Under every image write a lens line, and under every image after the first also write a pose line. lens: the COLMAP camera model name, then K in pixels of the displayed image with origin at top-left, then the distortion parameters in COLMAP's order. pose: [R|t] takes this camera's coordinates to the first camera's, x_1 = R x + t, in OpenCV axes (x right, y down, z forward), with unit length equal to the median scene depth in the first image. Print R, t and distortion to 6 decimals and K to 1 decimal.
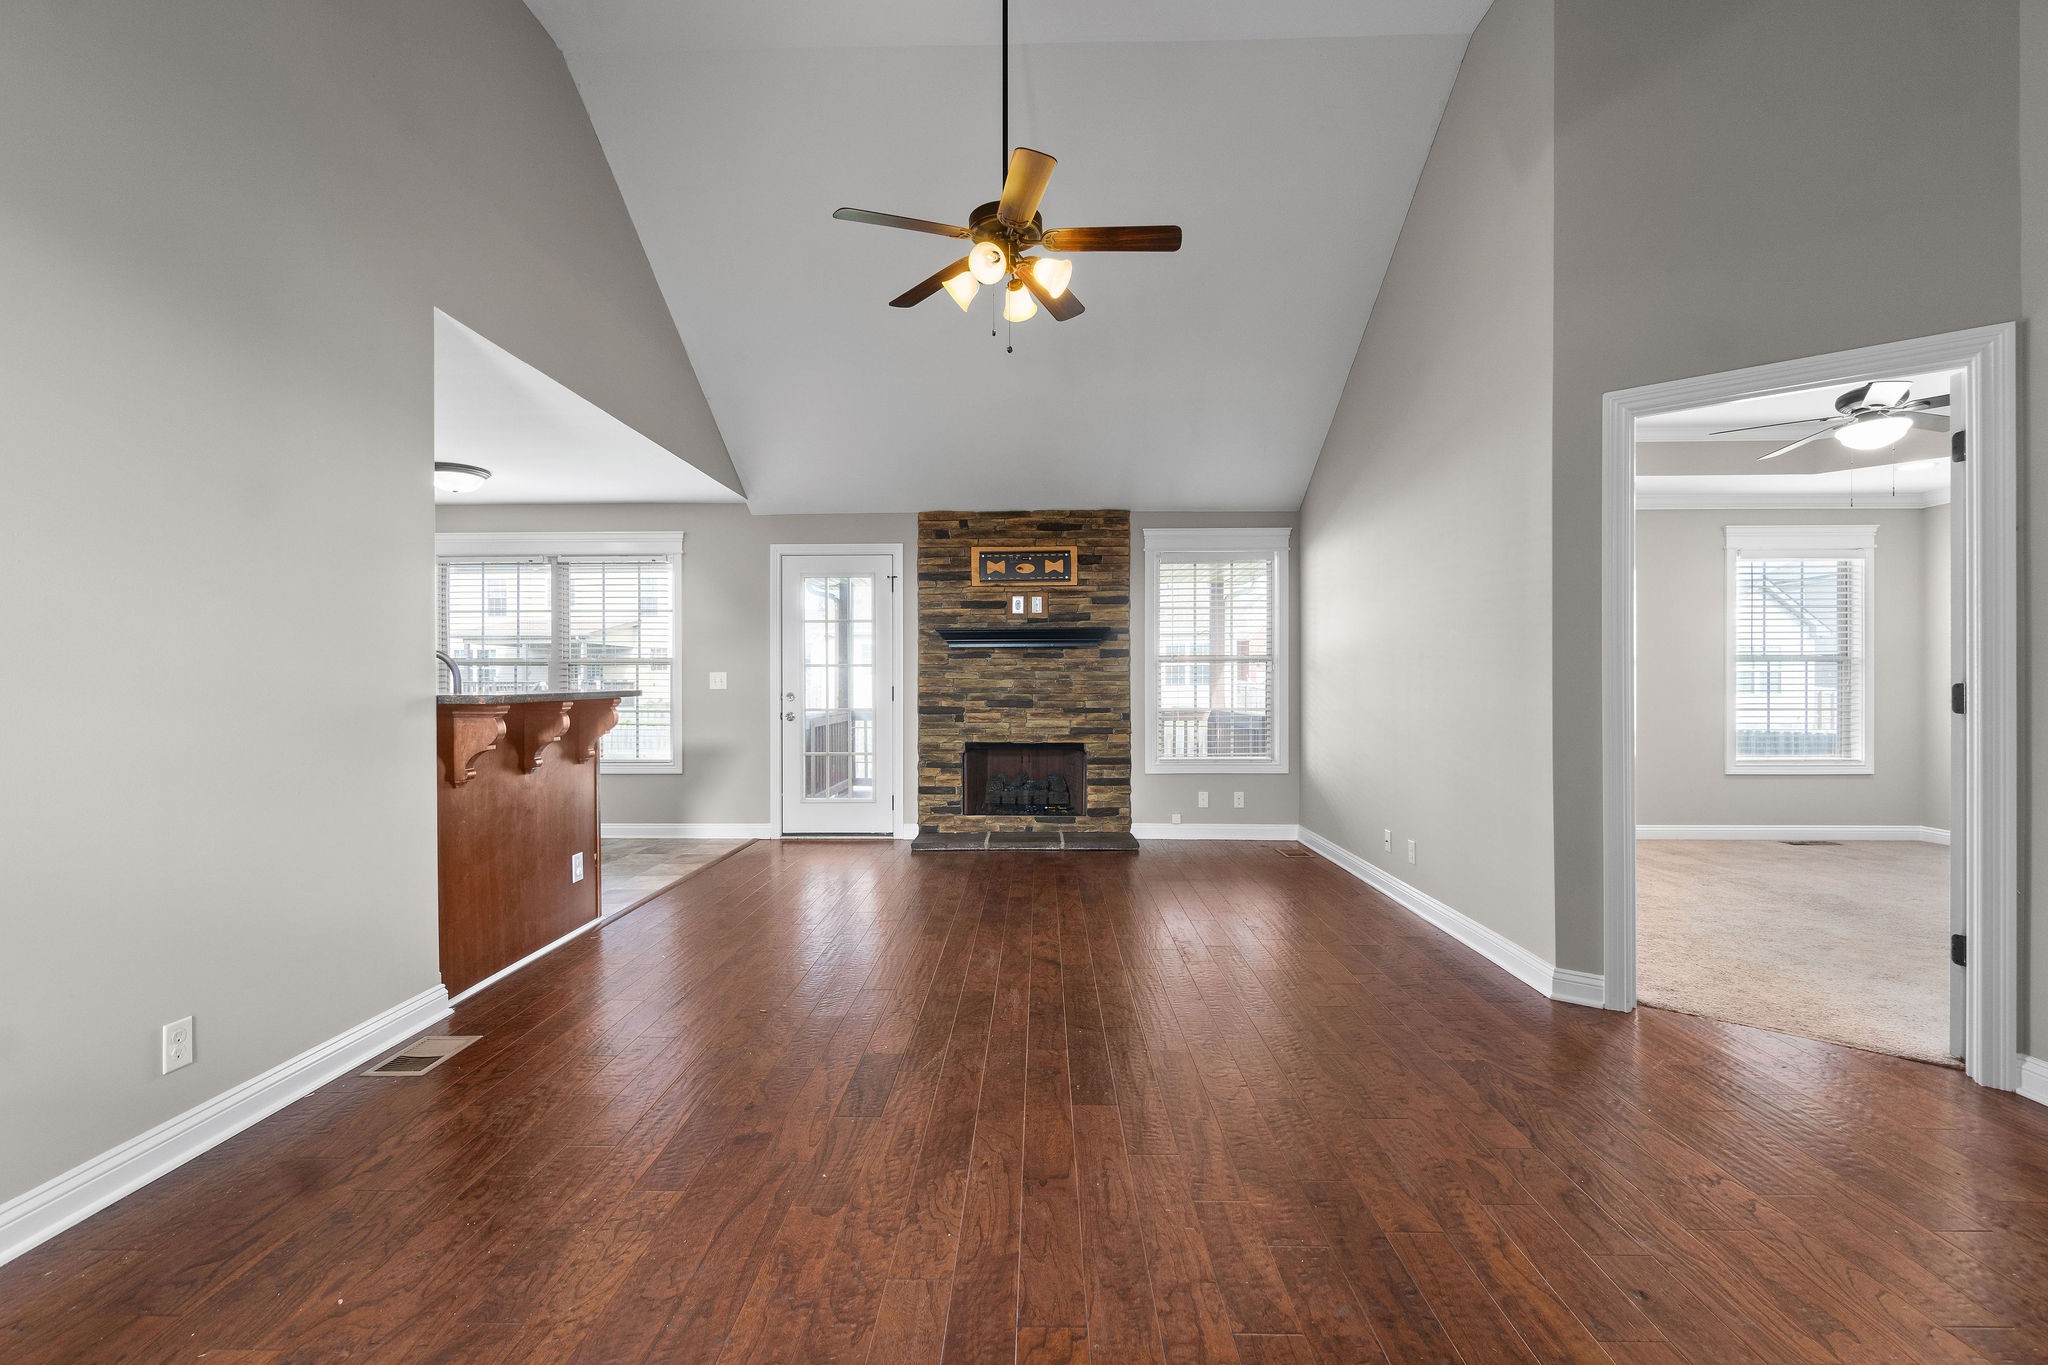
lens RADIAL K [[910.8, 0, 1011.7], [0, 910.8, 682.4], [0, 0, 1]] dist [0.000632, -0.000393]
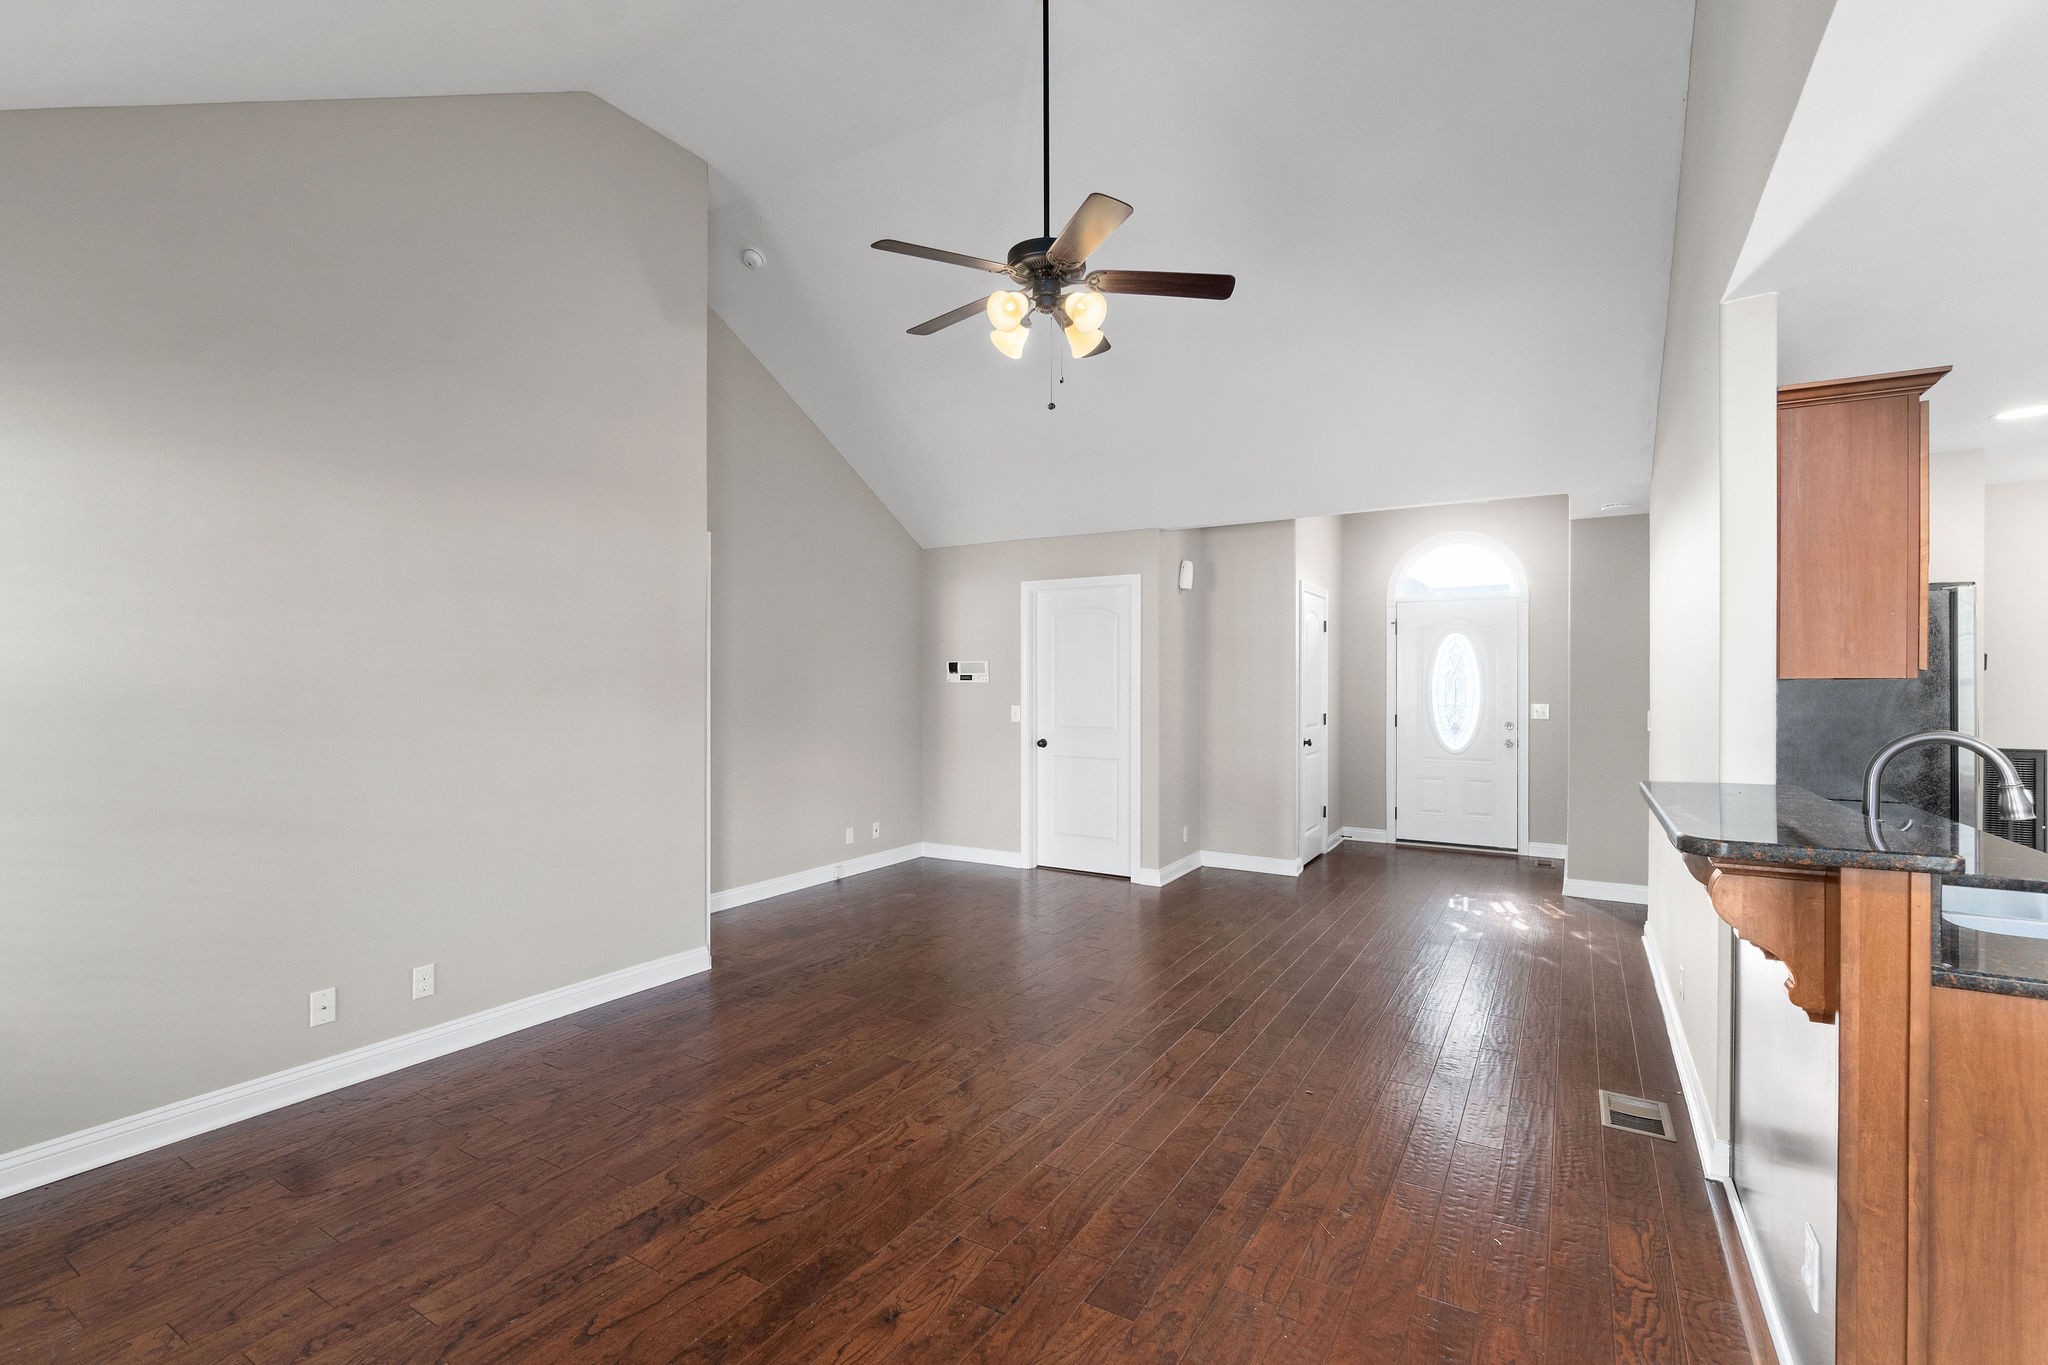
lens RADIAL K [[910.8, 0, 1033.1], [0, 910.8, 675.1], [0, 0, 1]] dist [0.000632, -0.000393]
pose [[-0.870957, 0.006273, 0.491318, -0.238732], [0.002817, 0.999966, -0.007773, -0.035847], [-0.491350, -0.005386, -0.870945, 0.962885]]
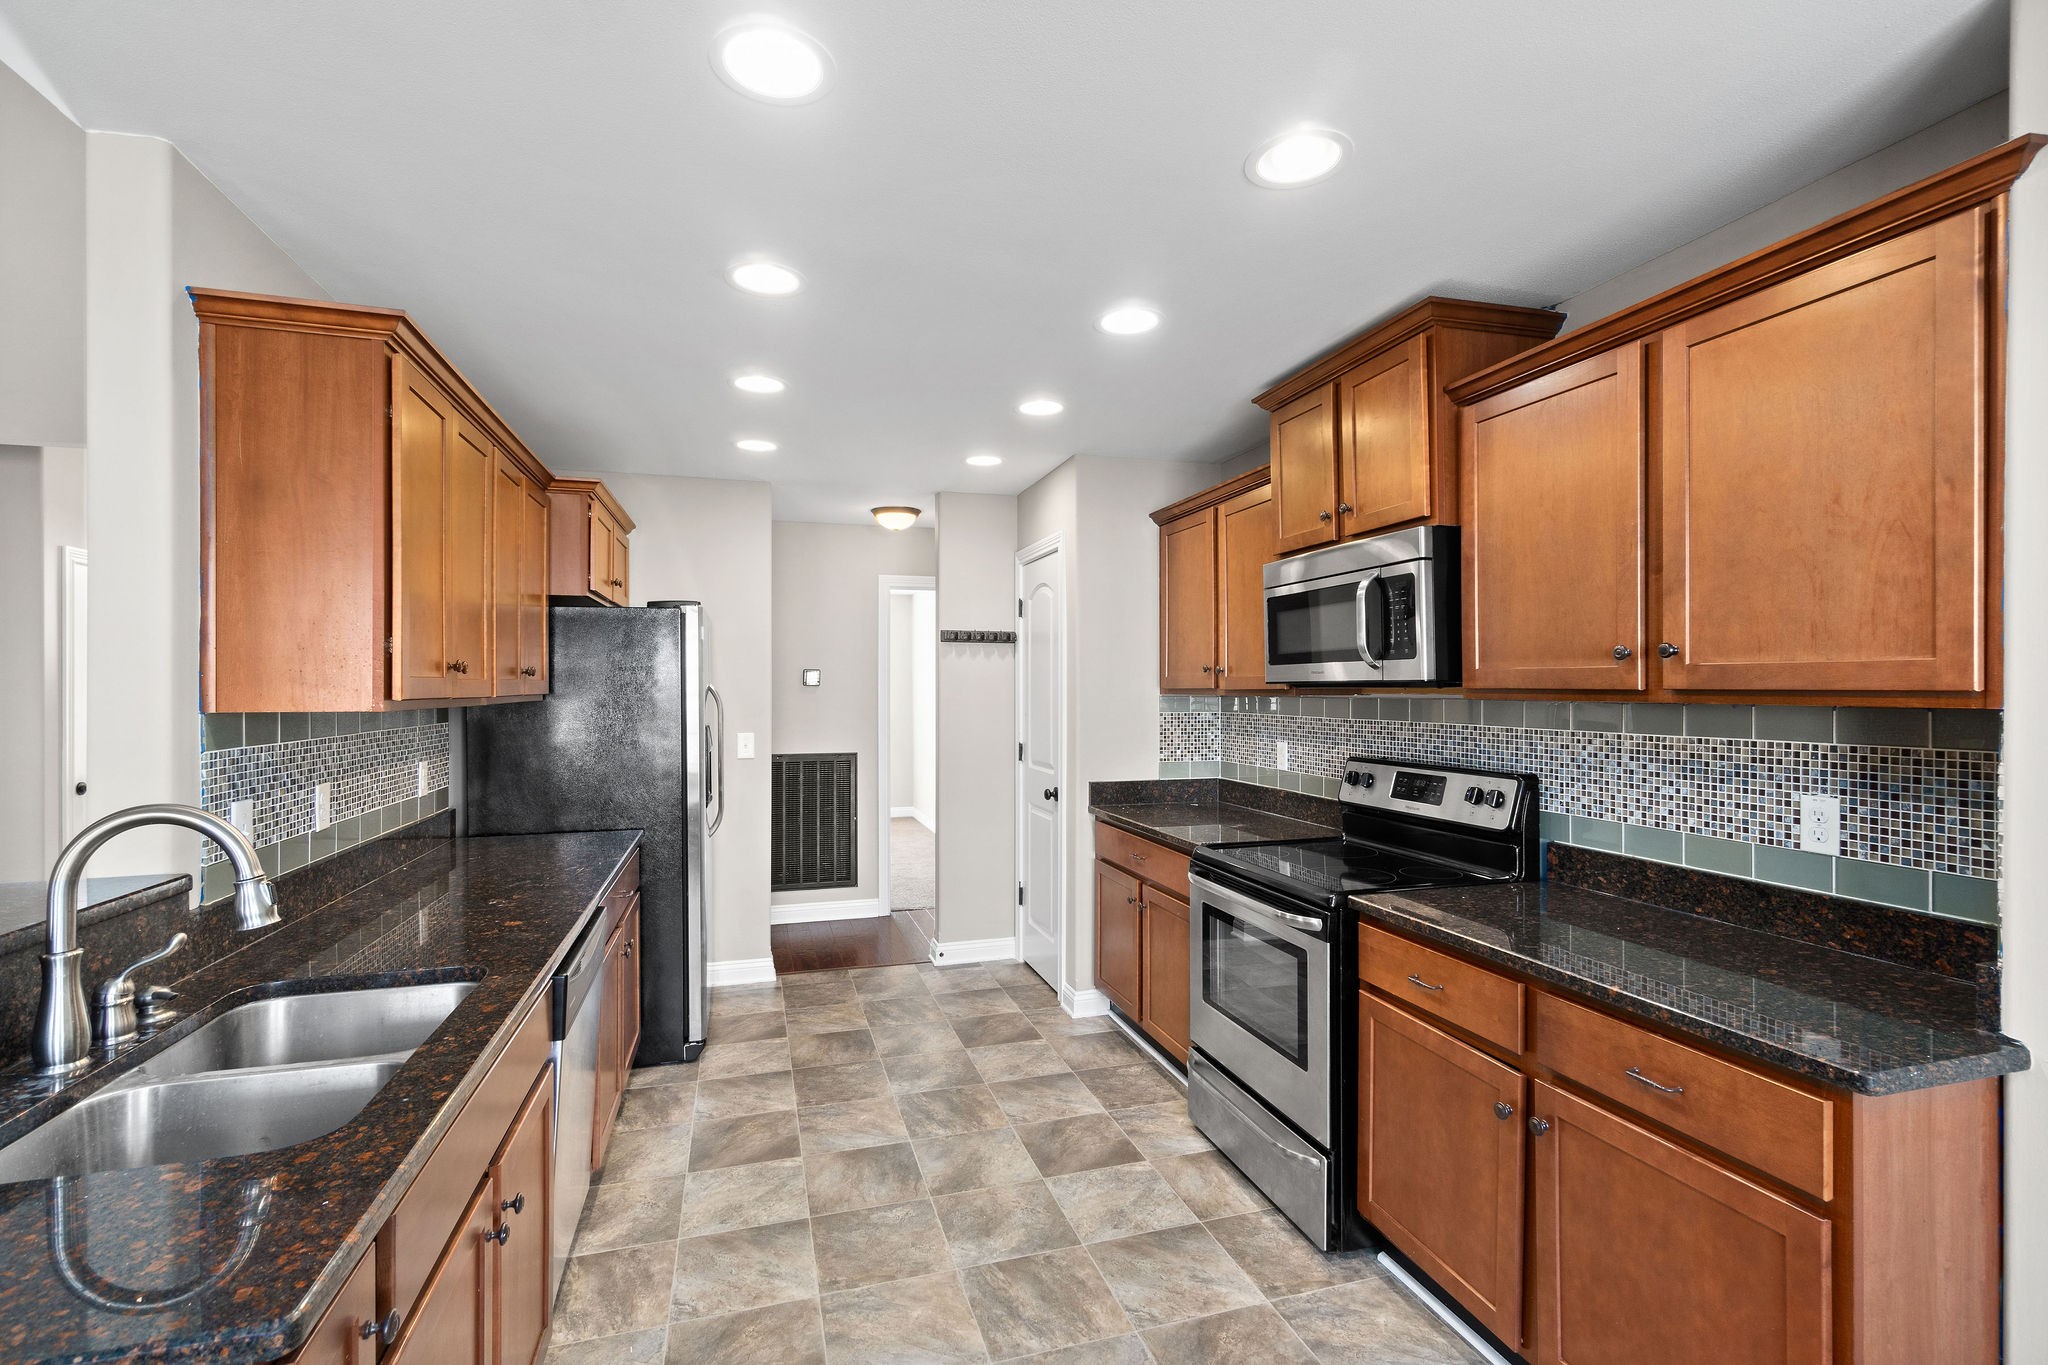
lens RADIAL K [[910.8, 0, 1017.7], [0, 910.8, 685.8], [0, 0, 1]] dist [0.000632, -0.000393]
pose [[-0.950354, 0.002781, -0.311159, -0.465982], [0.002185, 0.999995, 0.002263, -0.044983], [0.311164, 0.001471, -0.950355, 0.797335]]
